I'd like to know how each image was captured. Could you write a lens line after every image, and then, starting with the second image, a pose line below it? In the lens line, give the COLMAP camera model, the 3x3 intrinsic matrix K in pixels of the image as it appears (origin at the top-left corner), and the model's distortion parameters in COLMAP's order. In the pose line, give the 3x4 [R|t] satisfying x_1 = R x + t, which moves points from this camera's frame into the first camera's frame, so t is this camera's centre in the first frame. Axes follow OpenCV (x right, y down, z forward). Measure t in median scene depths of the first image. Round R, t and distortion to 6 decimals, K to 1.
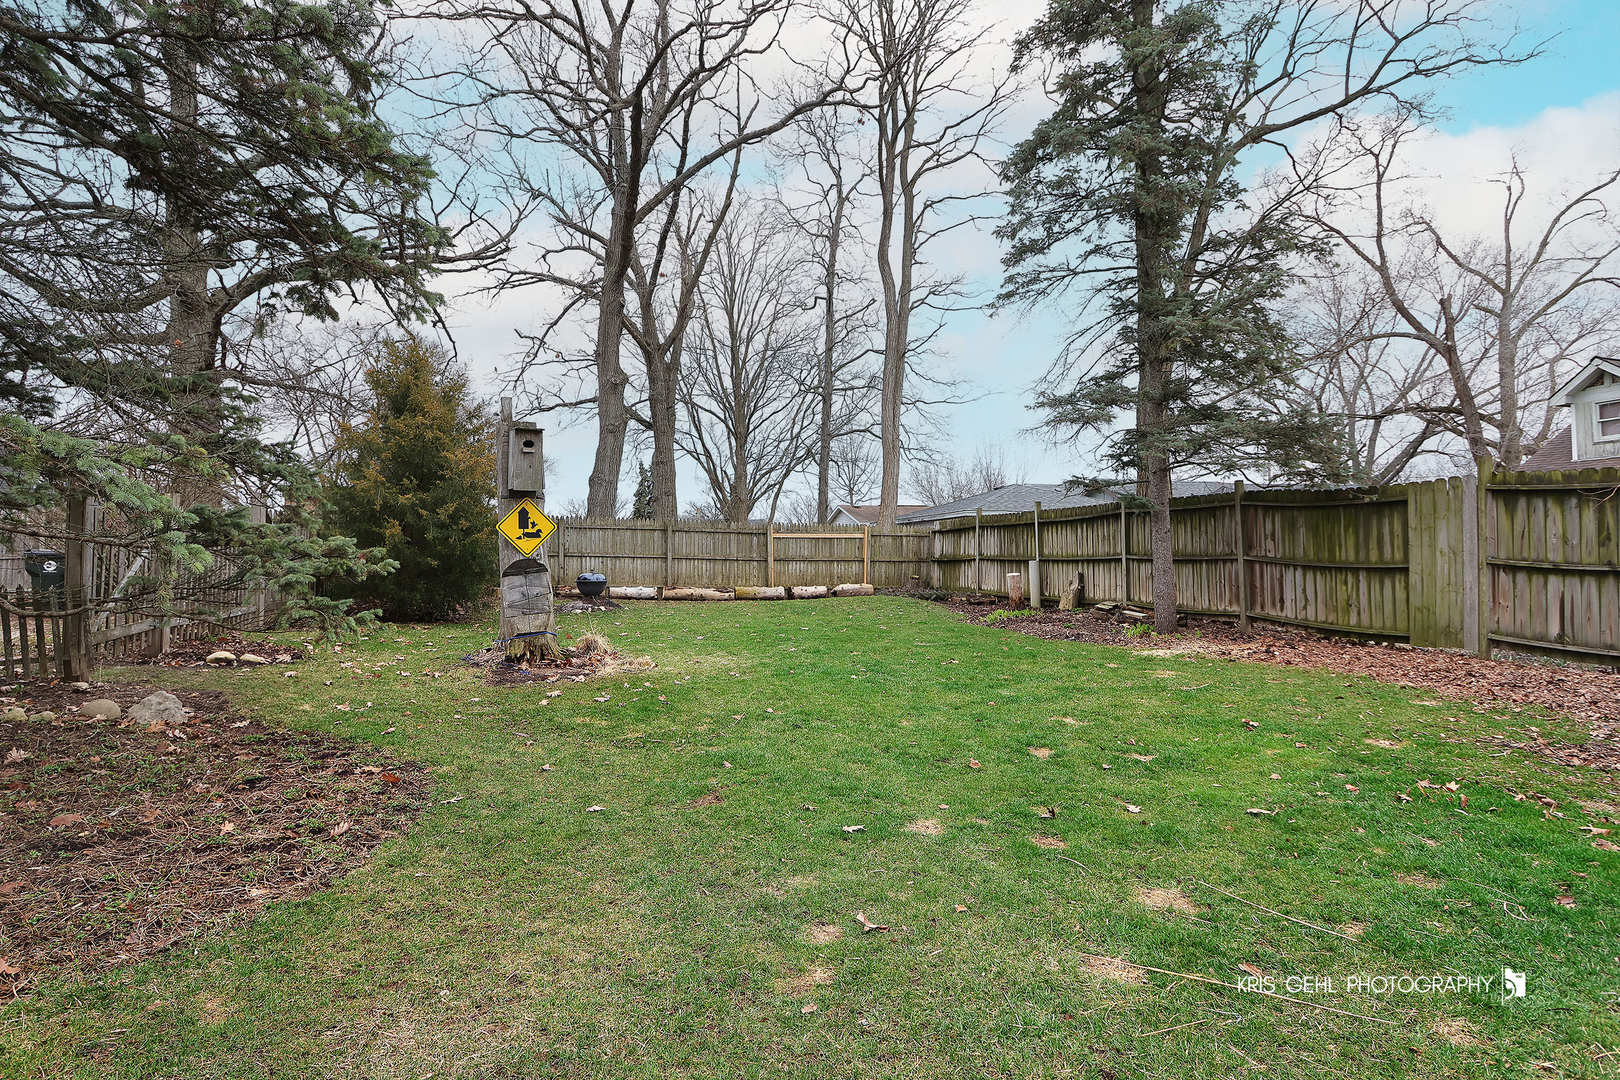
lens RADIAL K [[796.9, 0, 806.5], [0, 796.9, 537.9], [0, 0, 1]] dist [-0.016511, -0.000767]
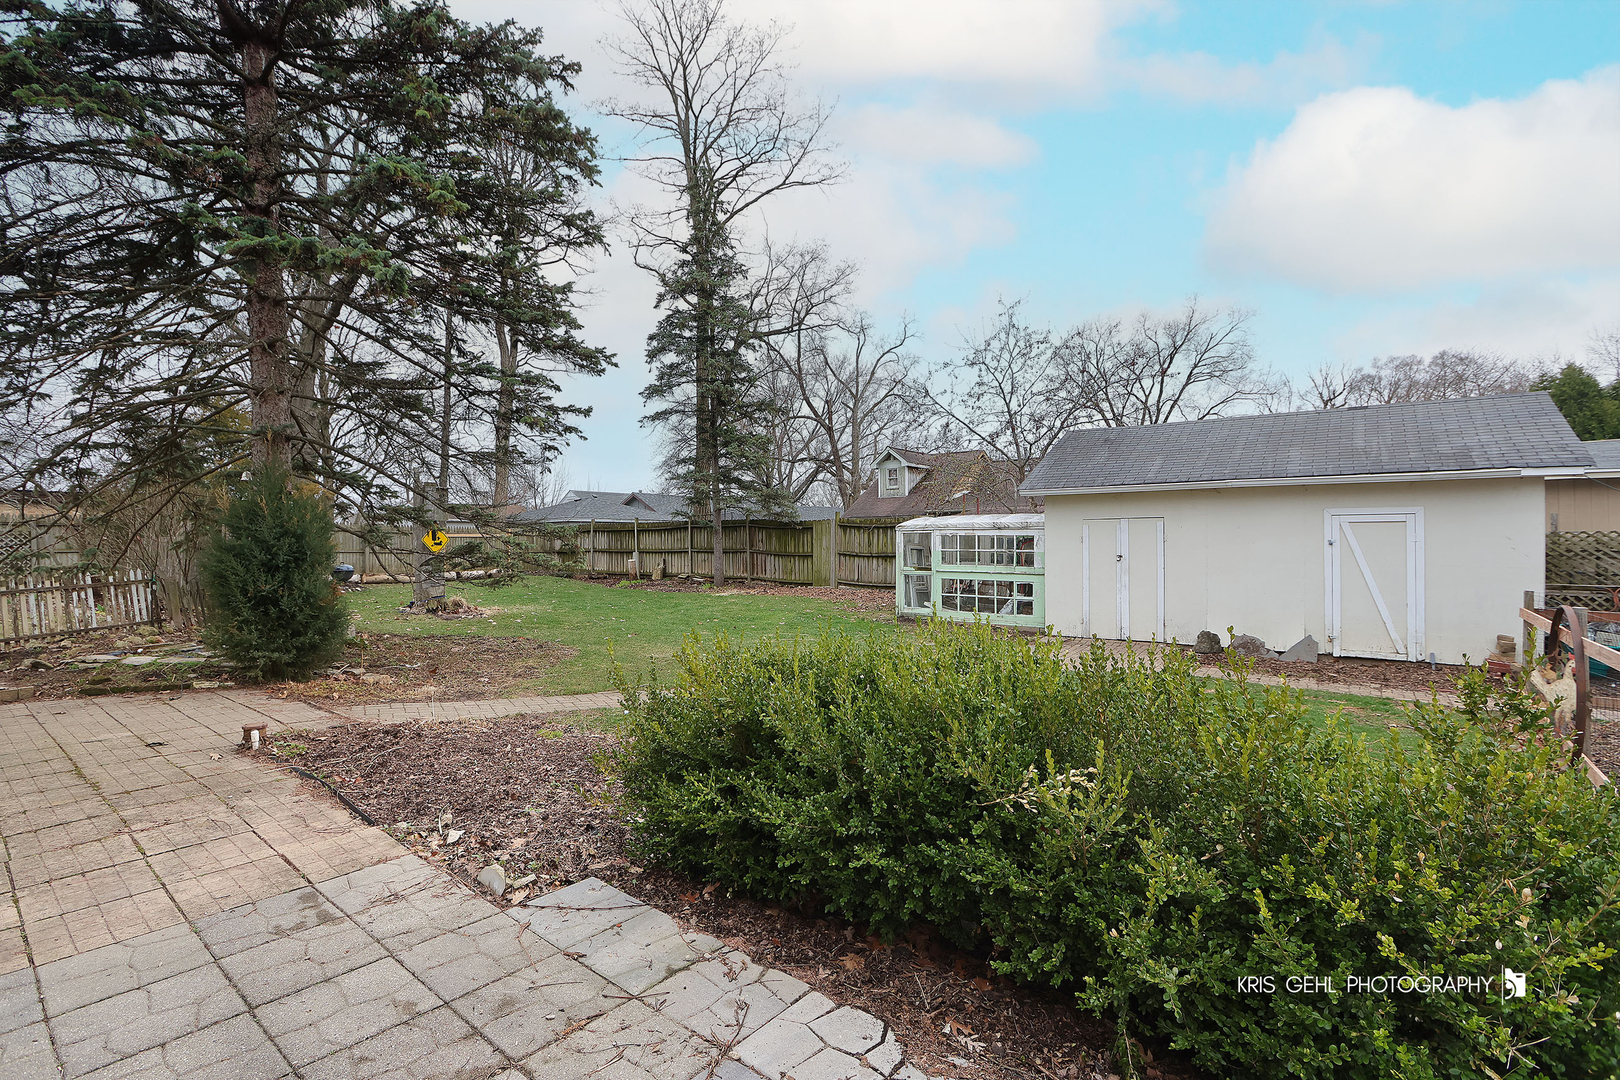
lens RADIAL K [[784.4, 0, 798.4], [0, 784.4, 539.0], [0, 0, 1]] dist [-0.001139, -0.000187]
pose [[0.799585, 0.000559, 0.600552, -0.462850], [-0.011674, 0.999825, 0.014613, -0.029405], [-0.600439, -0.018695, 0.799452, -0.578456]]
